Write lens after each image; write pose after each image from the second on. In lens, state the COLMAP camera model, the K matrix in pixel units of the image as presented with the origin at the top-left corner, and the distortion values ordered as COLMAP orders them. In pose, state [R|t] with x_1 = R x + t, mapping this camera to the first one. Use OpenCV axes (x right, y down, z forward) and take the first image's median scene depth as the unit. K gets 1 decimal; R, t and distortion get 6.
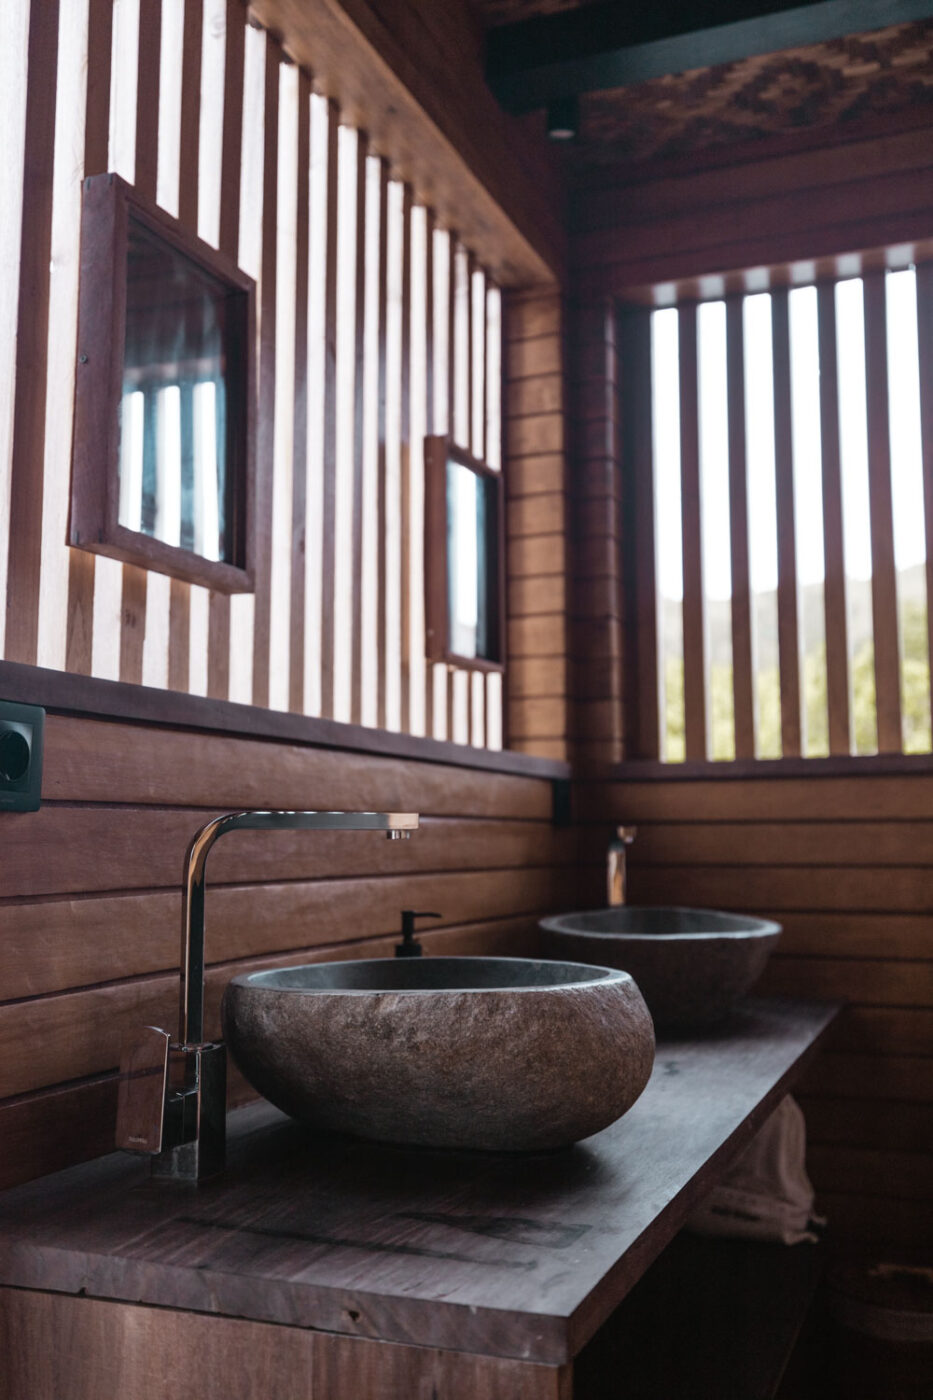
lens RADIAL K [[1364.1, 0, 466.5], [0, 1364.1, 700.0], [0, 0, 1]] dist [0.012220, 0.010728]
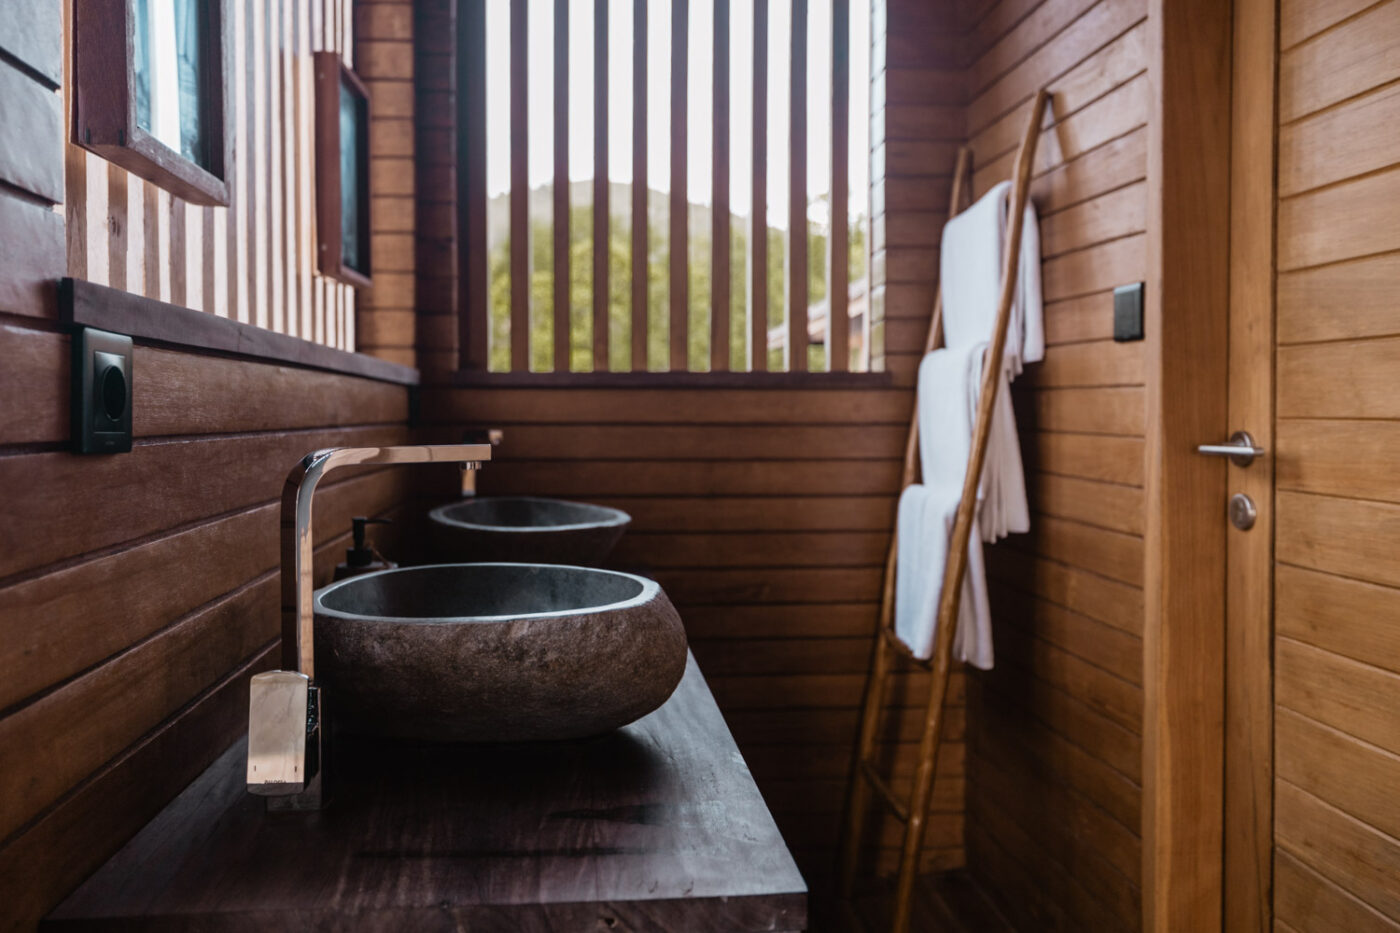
lens RADIAL K [[1118.5, 0, 700.0], [0, 1118.5, 466.5], [0, 0, 1]] dist [0.041603, -0.092298]
pose [[0.887009, -0.013330, 0.461559, -0.327231], [-0.056557, 0.988921, 0.137249, -0.033902], [-0.458275, -0.147846, 0.876428, 0.167694]]
